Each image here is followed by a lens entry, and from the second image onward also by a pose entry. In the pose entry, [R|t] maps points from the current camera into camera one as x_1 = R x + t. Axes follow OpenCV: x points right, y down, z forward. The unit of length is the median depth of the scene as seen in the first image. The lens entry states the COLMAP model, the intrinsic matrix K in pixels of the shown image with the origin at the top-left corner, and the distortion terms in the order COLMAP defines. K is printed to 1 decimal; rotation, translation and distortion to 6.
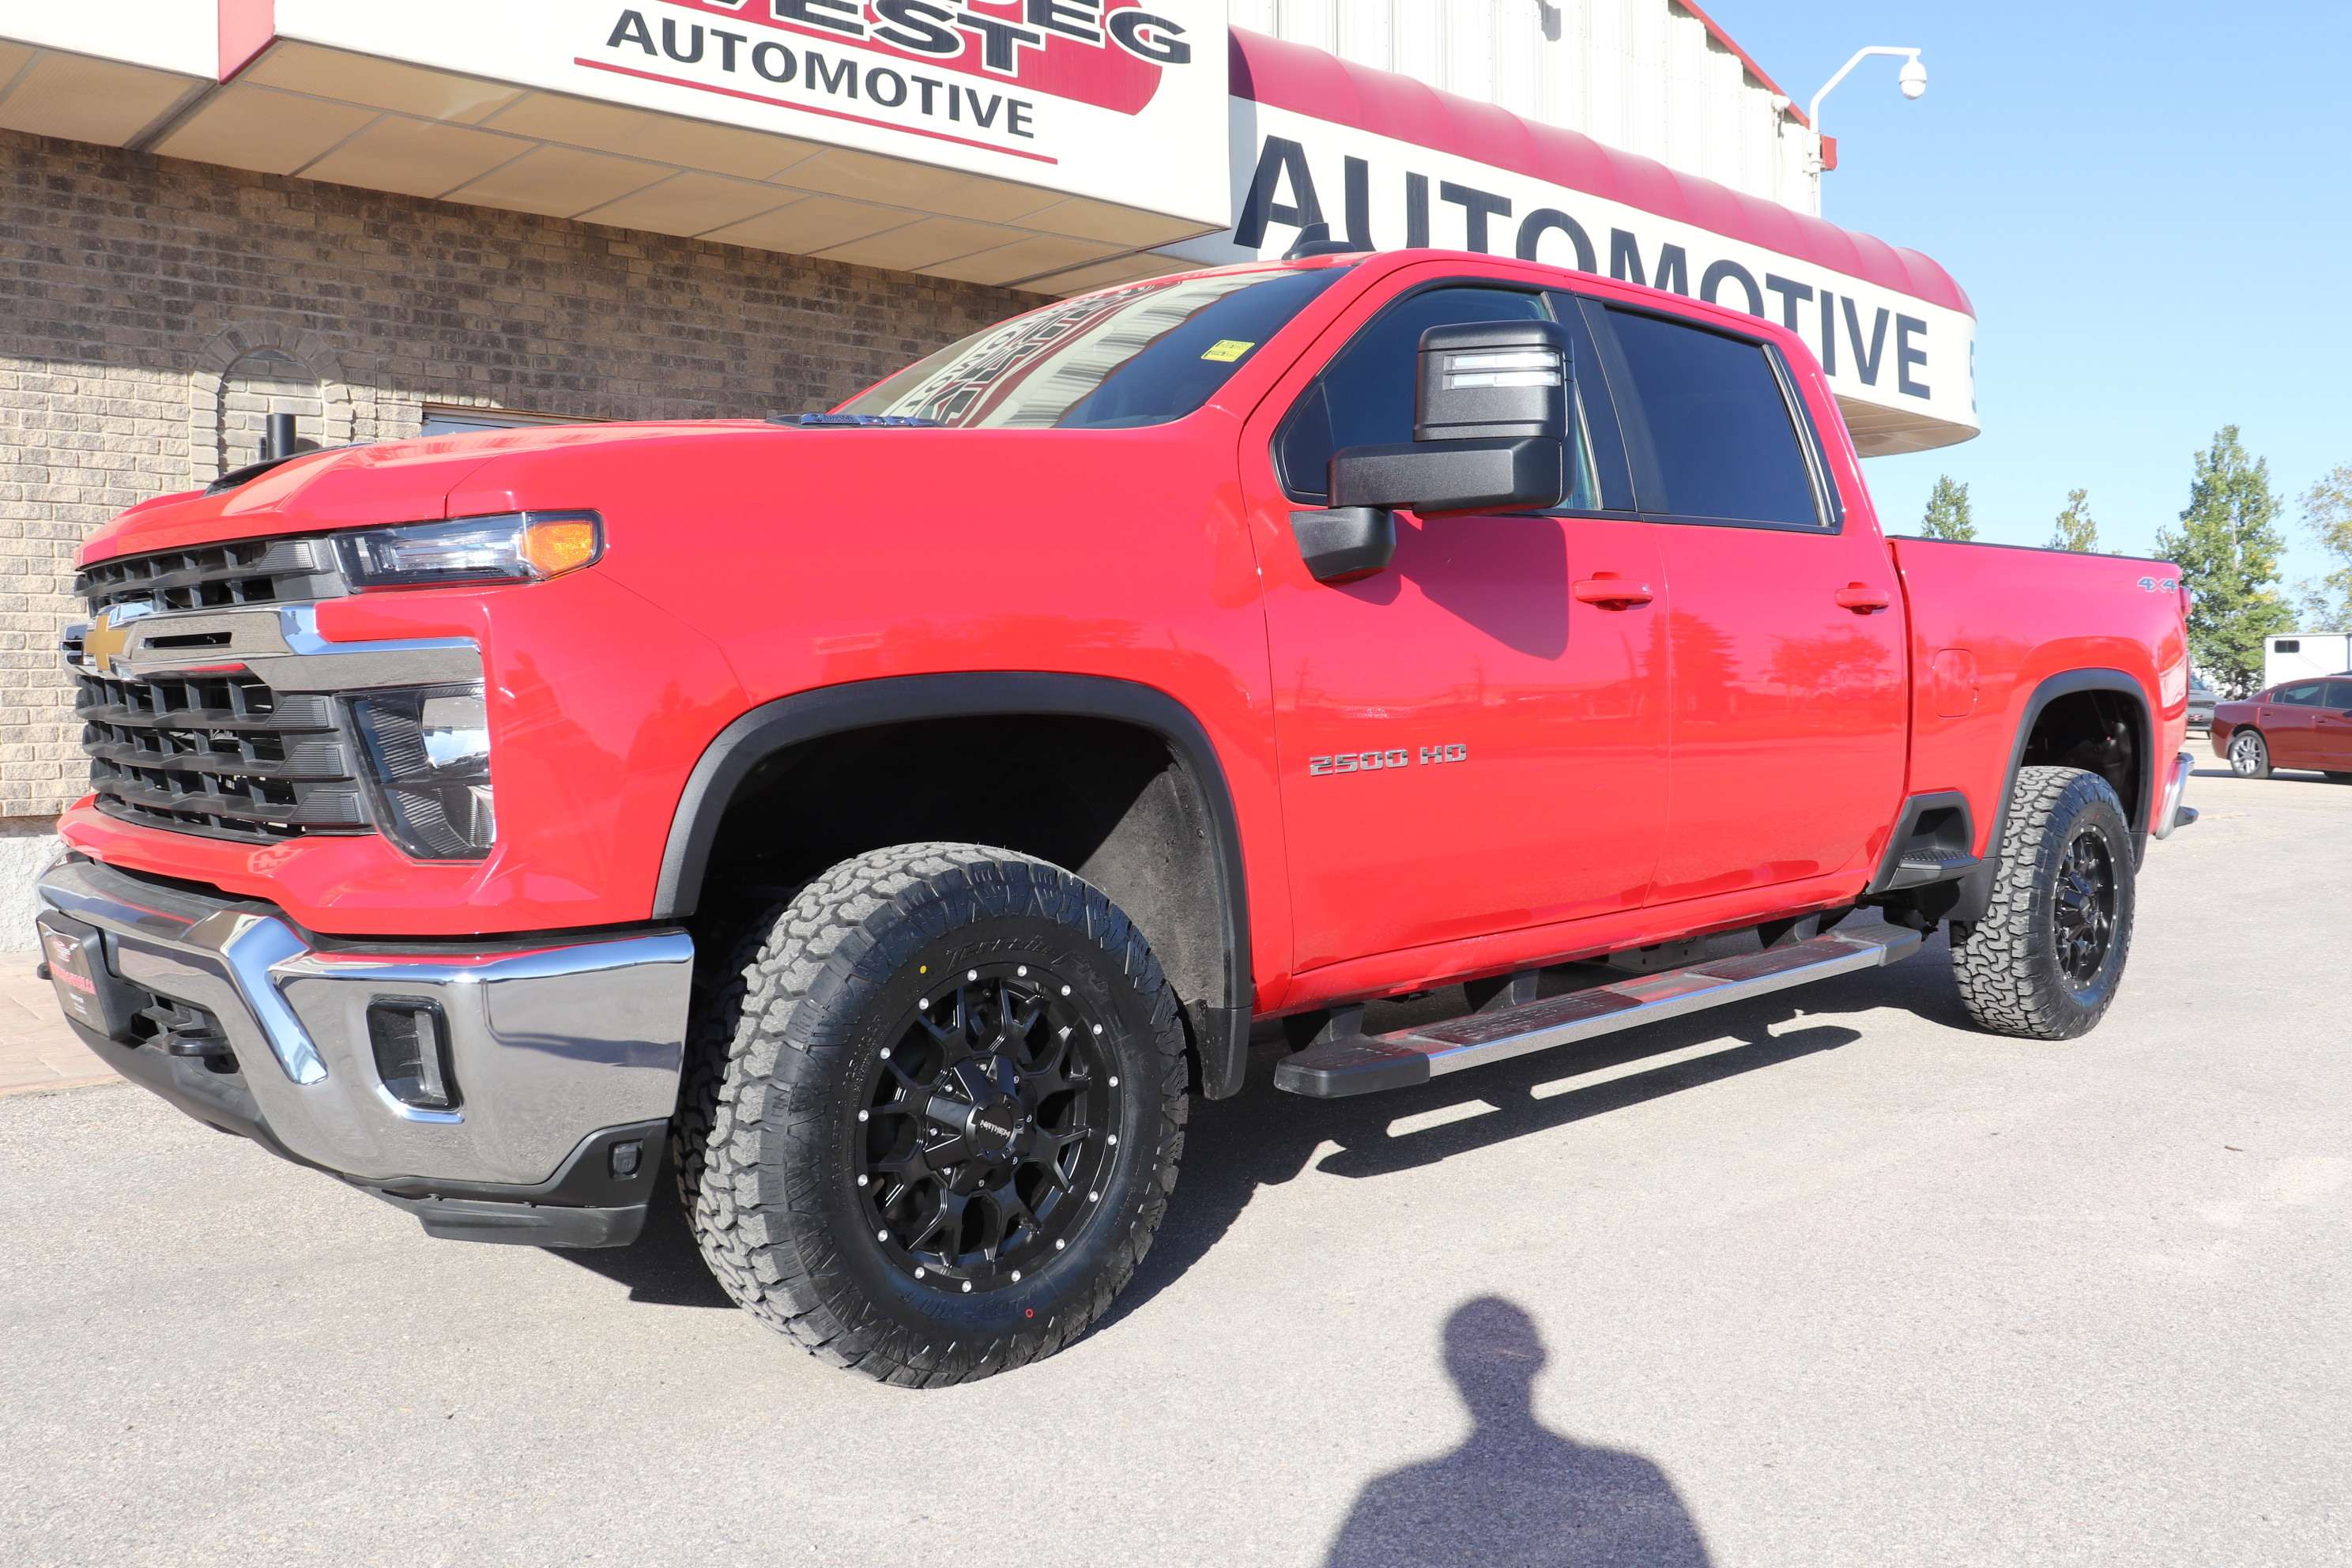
lens RADIAL K [[1954.7, 0, 1175.2], [0, 1954.7, 794.3], [0, 0, 1]] dist [-0.155555, 0.117959]
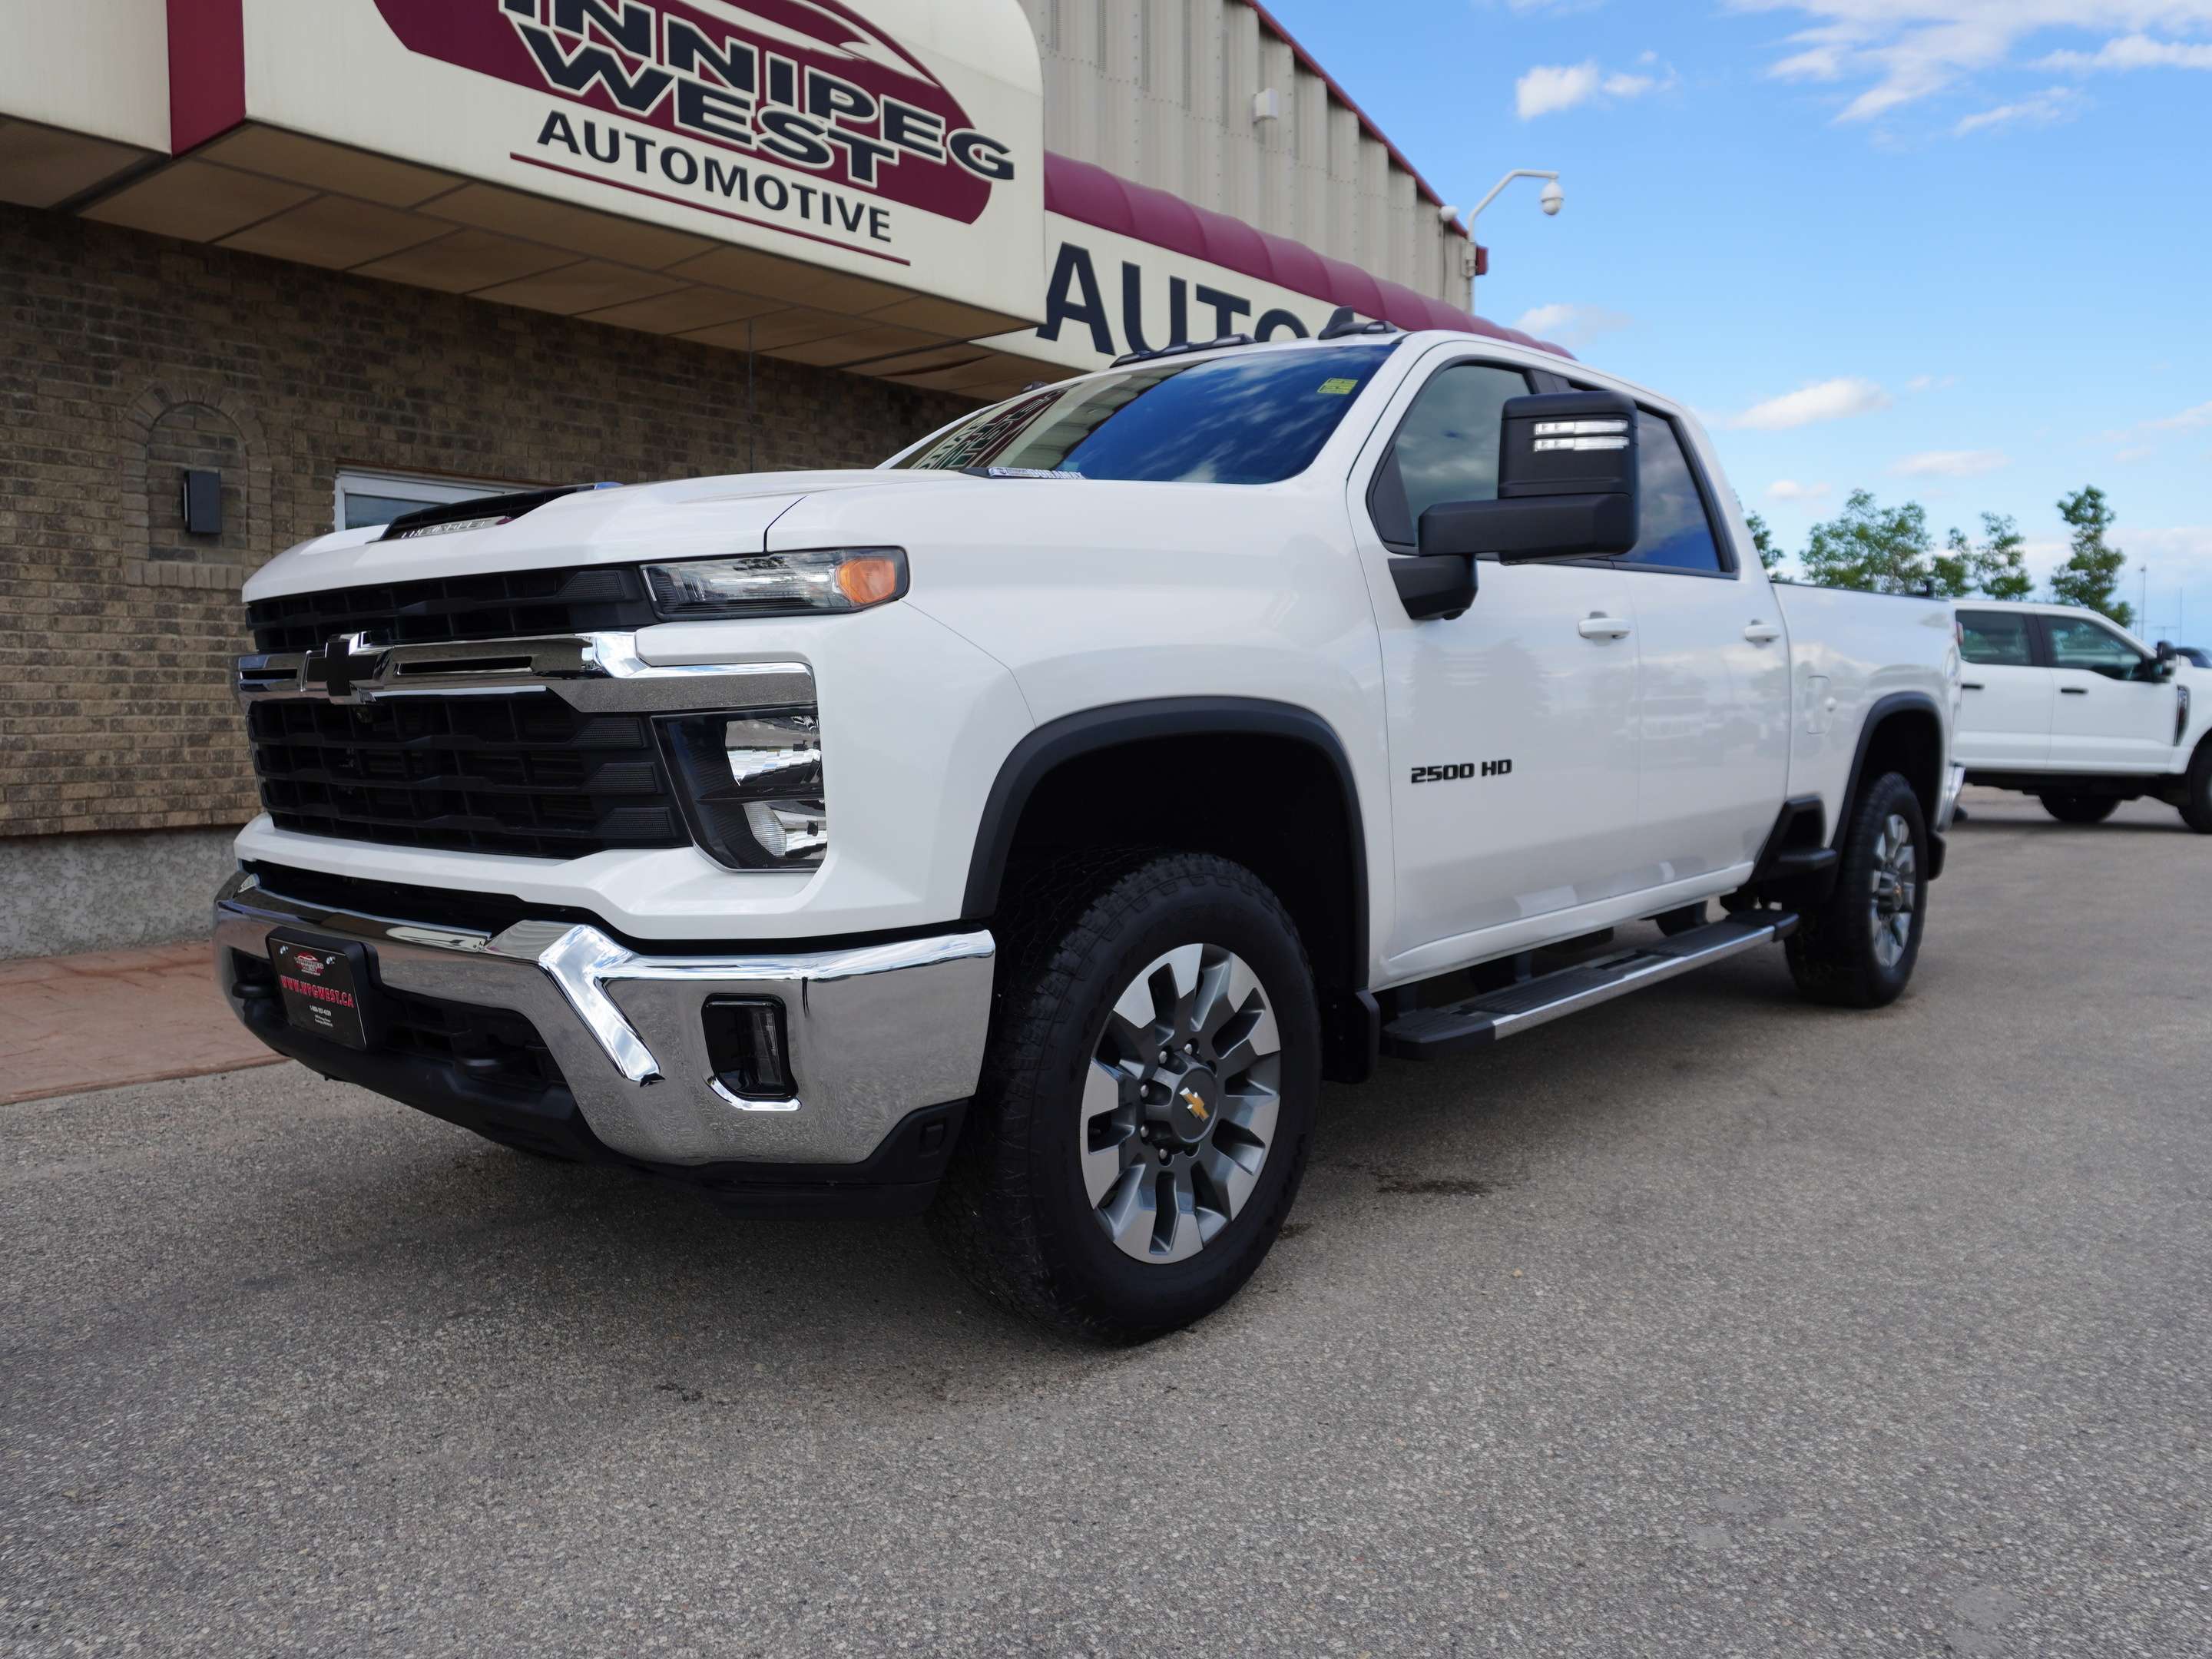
lens RADIAL K [[1675.1, 0, 1102.9], [0, 1675.1, 842.0], [0, 0, 1]] dist [-0.051610, 0.042997]
pose [[0.988927, -0.014839, 0.147657, -0.112493], [0.011081, 0.999594, 0.026240, -0.004090], [-0.147986, -0.024313, 0.988691, -0.026422]]
